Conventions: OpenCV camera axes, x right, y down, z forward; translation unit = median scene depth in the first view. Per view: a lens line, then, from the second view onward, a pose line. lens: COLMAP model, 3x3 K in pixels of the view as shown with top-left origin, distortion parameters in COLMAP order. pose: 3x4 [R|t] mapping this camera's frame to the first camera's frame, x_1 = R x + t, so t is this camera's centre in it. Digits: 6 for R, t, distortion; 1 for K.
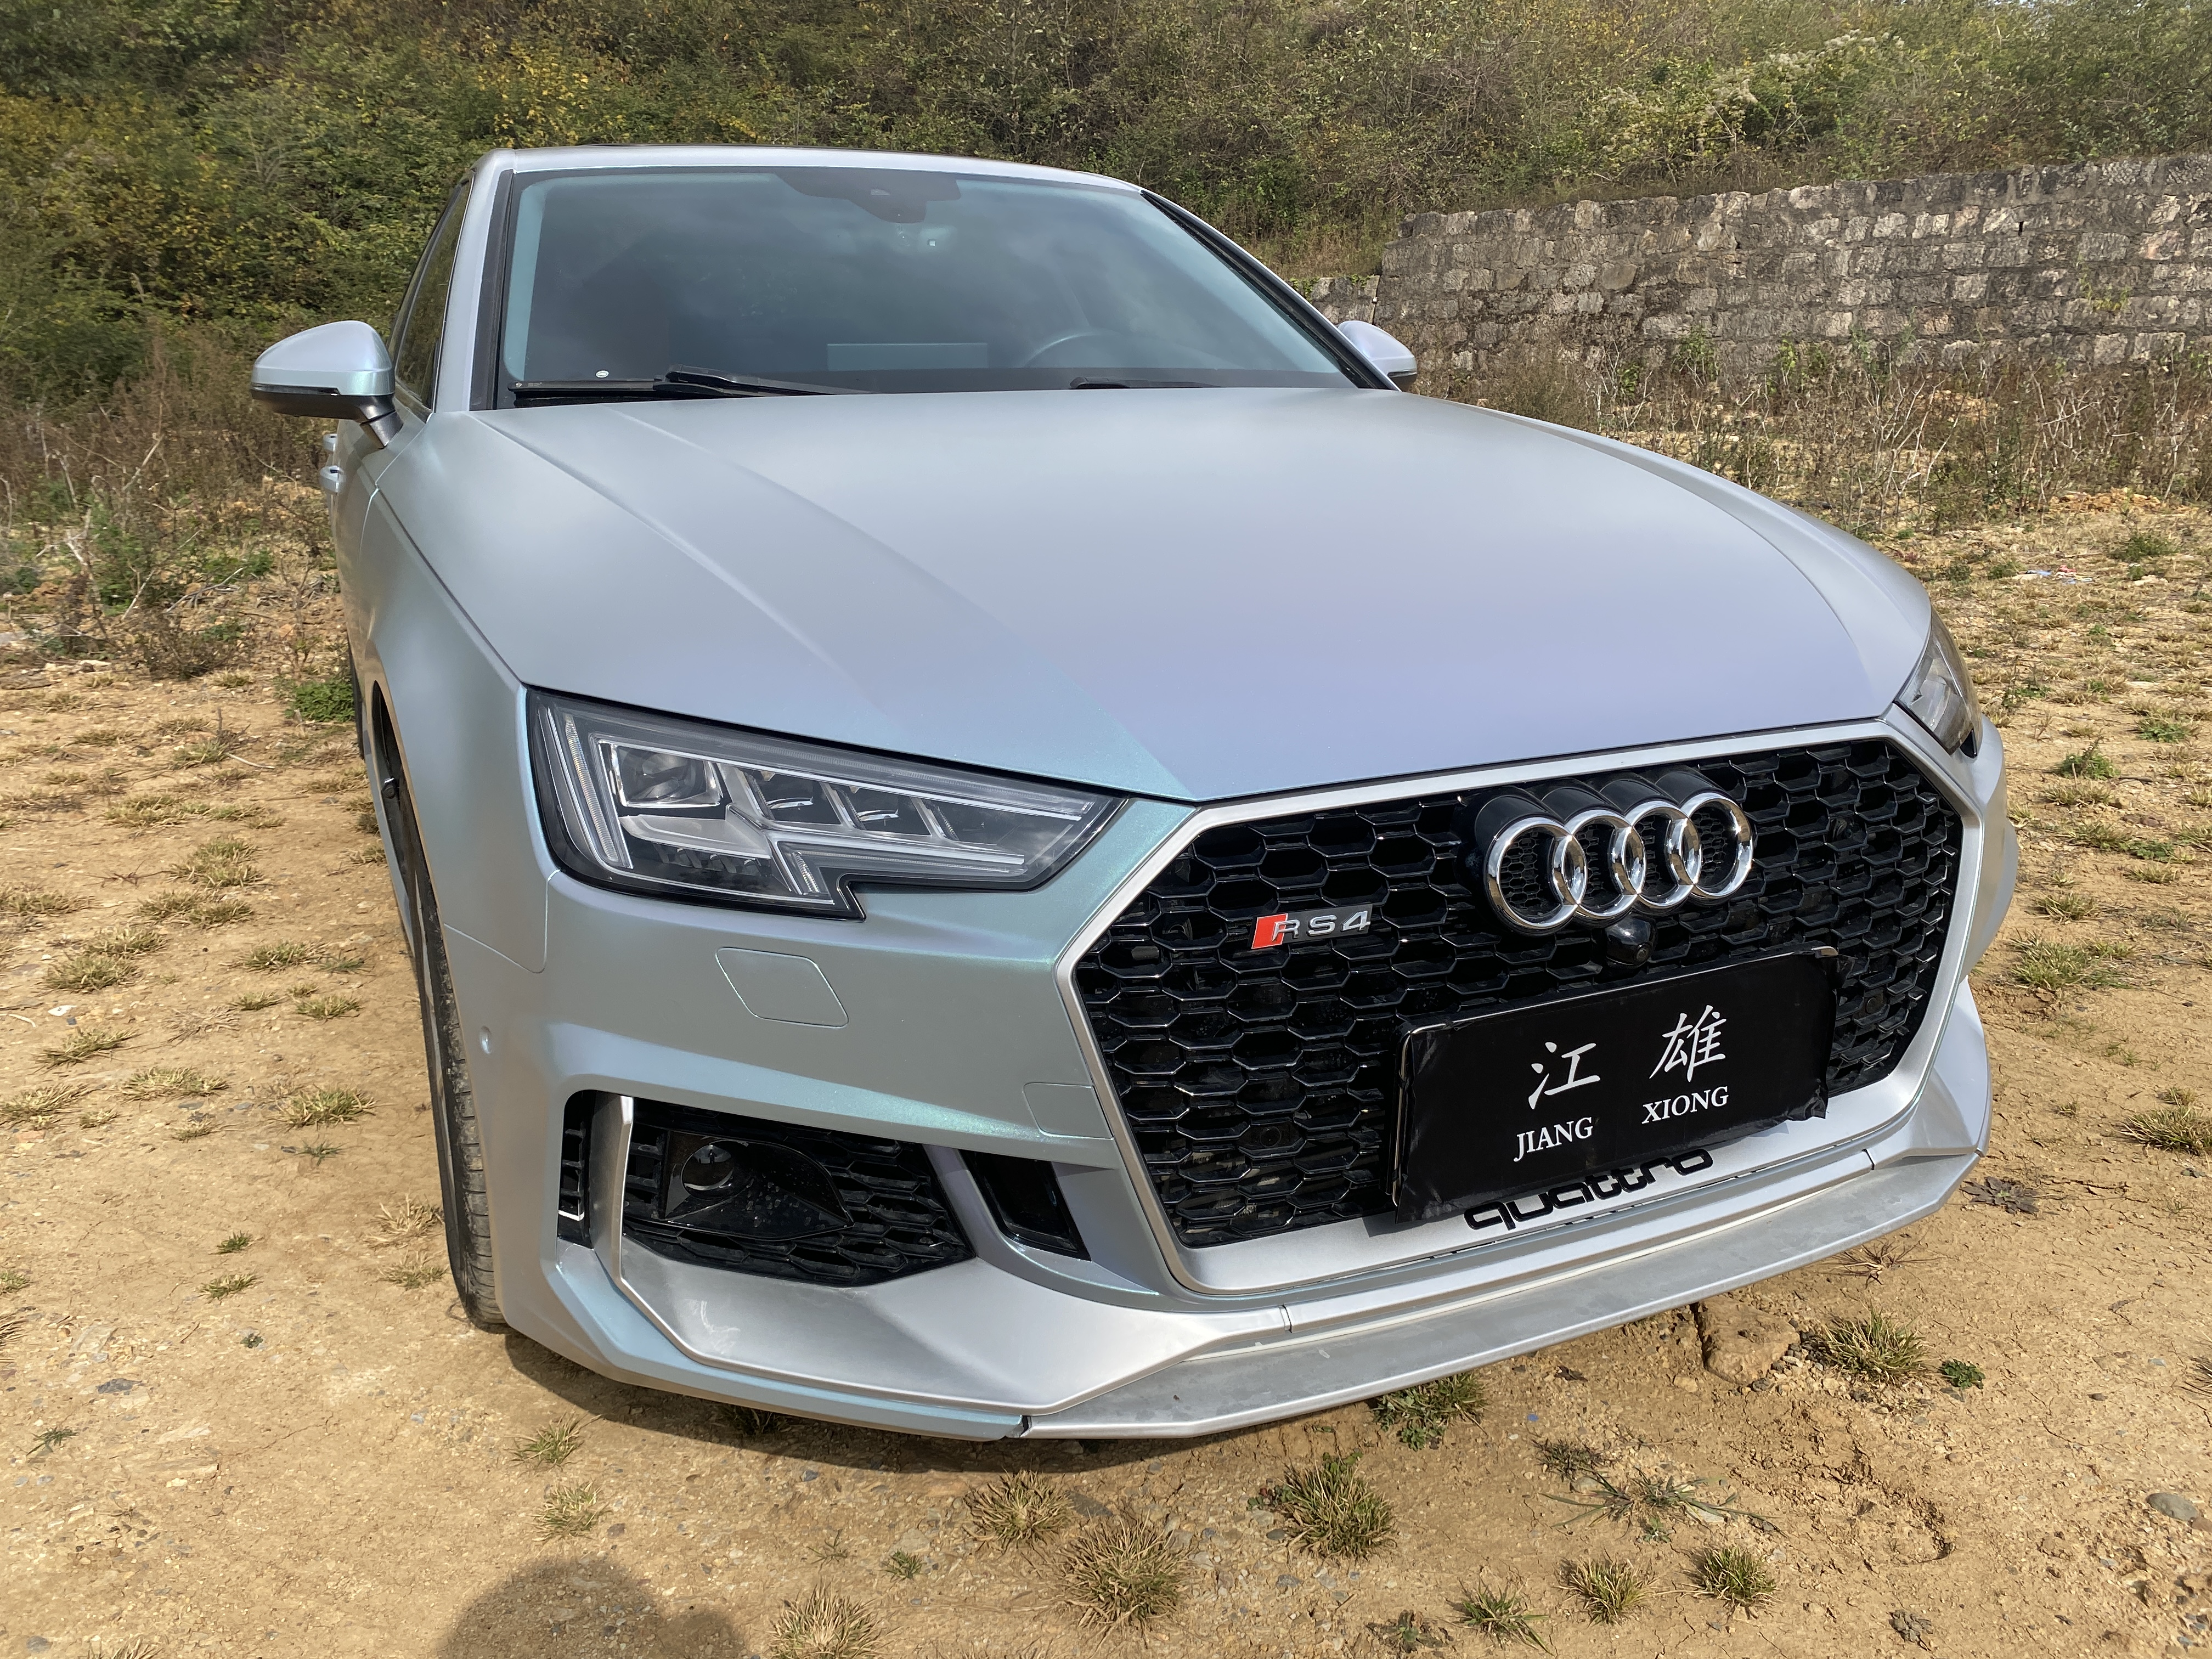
lens RADIAL K [[1739.7, 0, 1106.0], [0, 1739.7, 829.5], [0, 0, 1]] dist [0.023035, -0.003836]
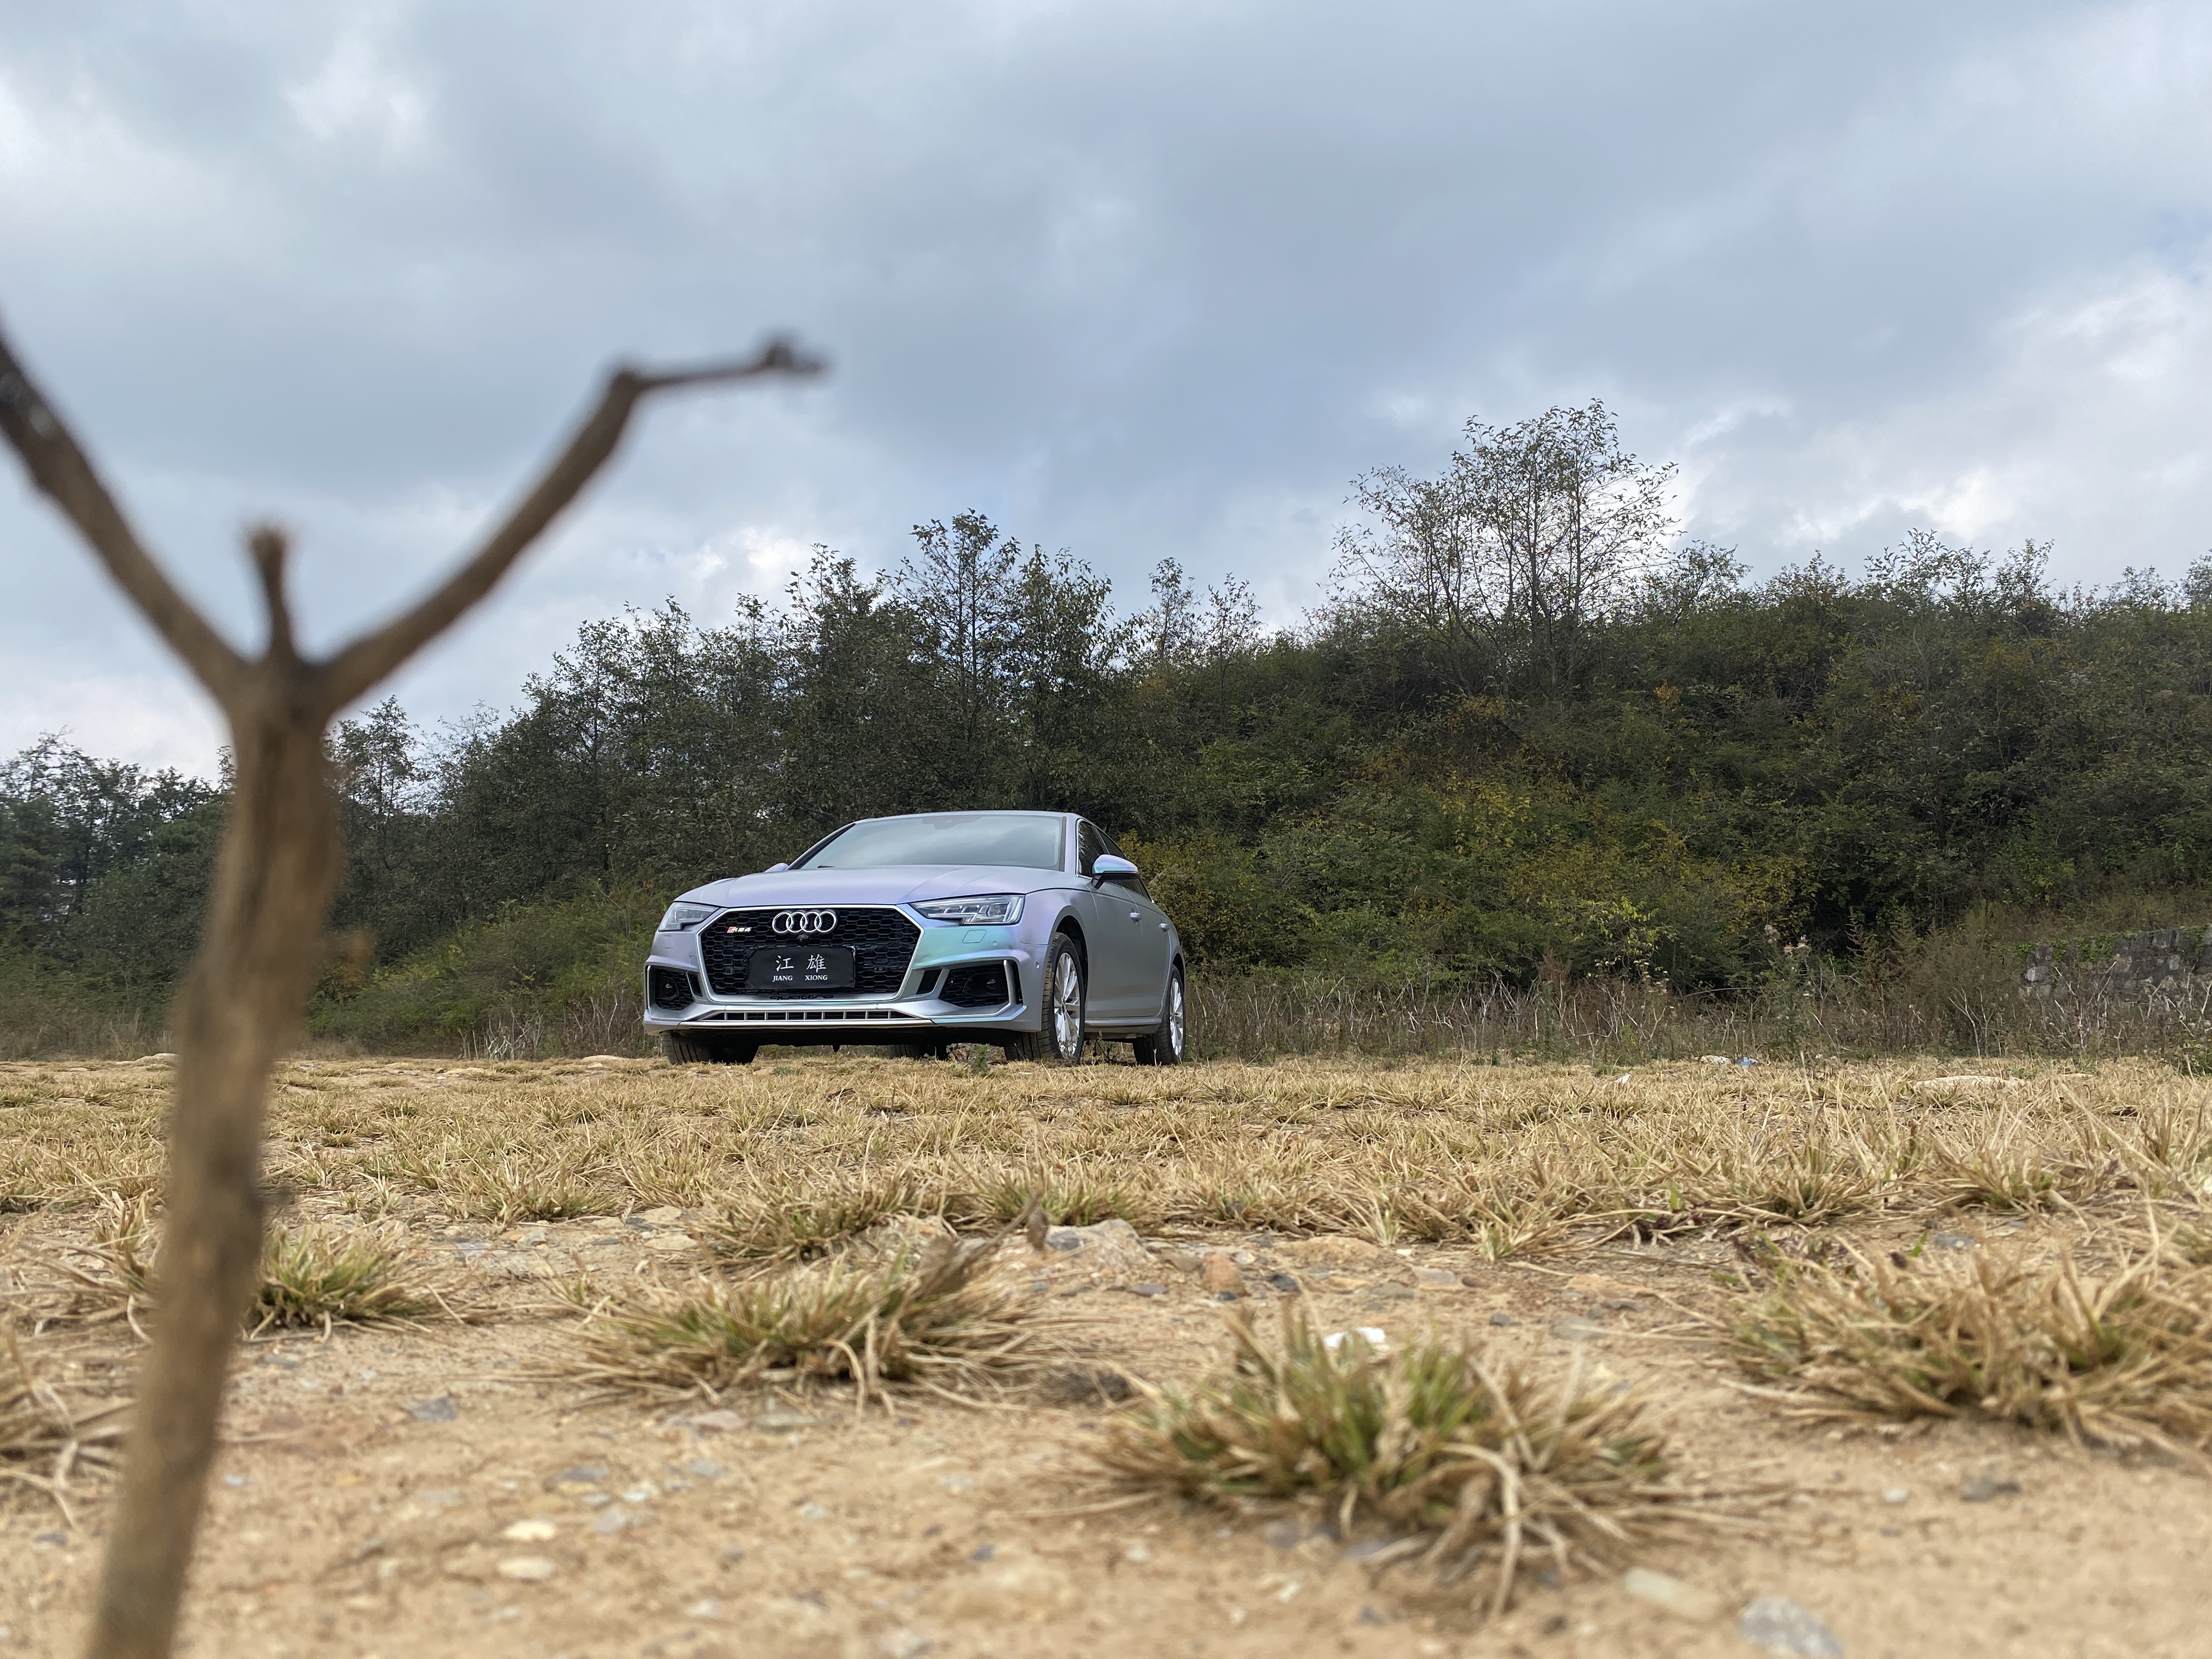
lens RADIAL K [[1739.7, 0, 1106.0], [0, 1739.7, 829.5], [0, 0, 1]] dist [0.023035, -0.003836]
pose [[0.807089, -0.067545, -0.586554, 3.749682], [-0.162161, 0.929873, -0.330212, 1.212293], [0.567725, 0.361627, 0.739537, -2.167579]]
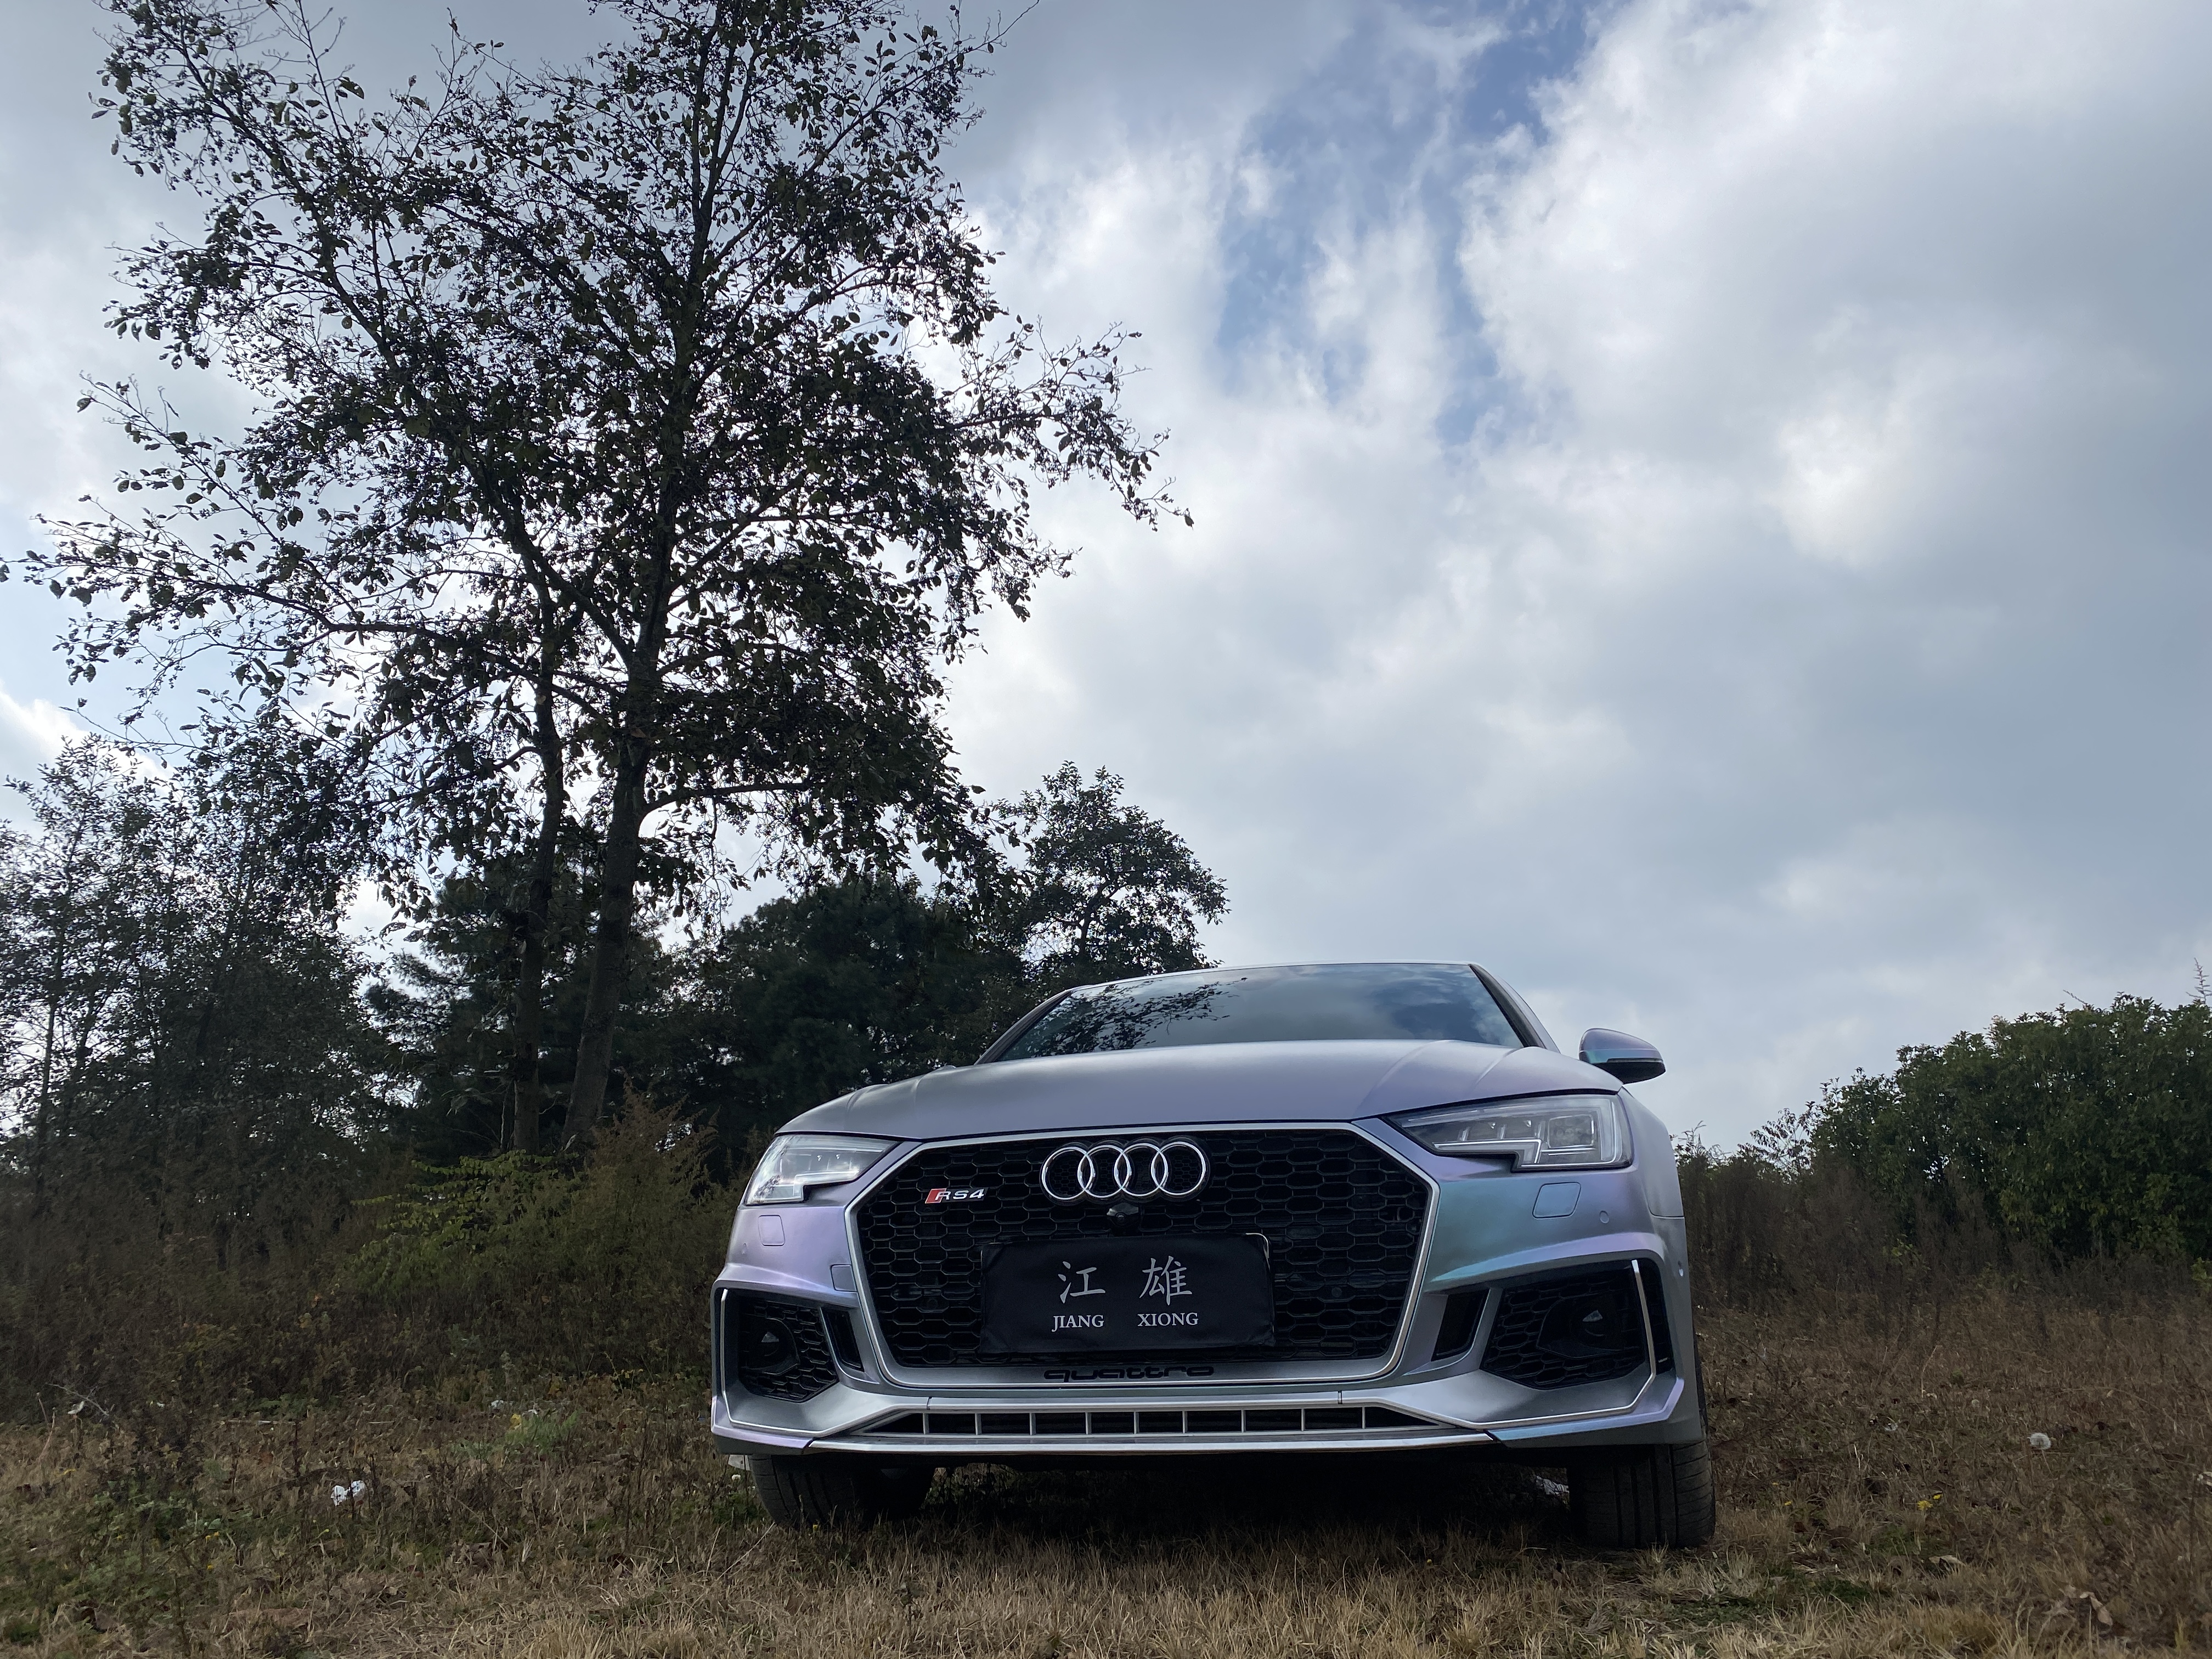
lens RADIAL K [[1739.7, 0, 1106.0], [0, 1739.7, 829.5], [0, 0, 1]] dist [0.023035, -0.003836]
pose [[0.785045, -0.175226, -0.594138, 1.430215], [-0.150079, 0.876774, -0.456885, 0.542935], [0.600983, 0.447843, 0.662009, -0.430686]]
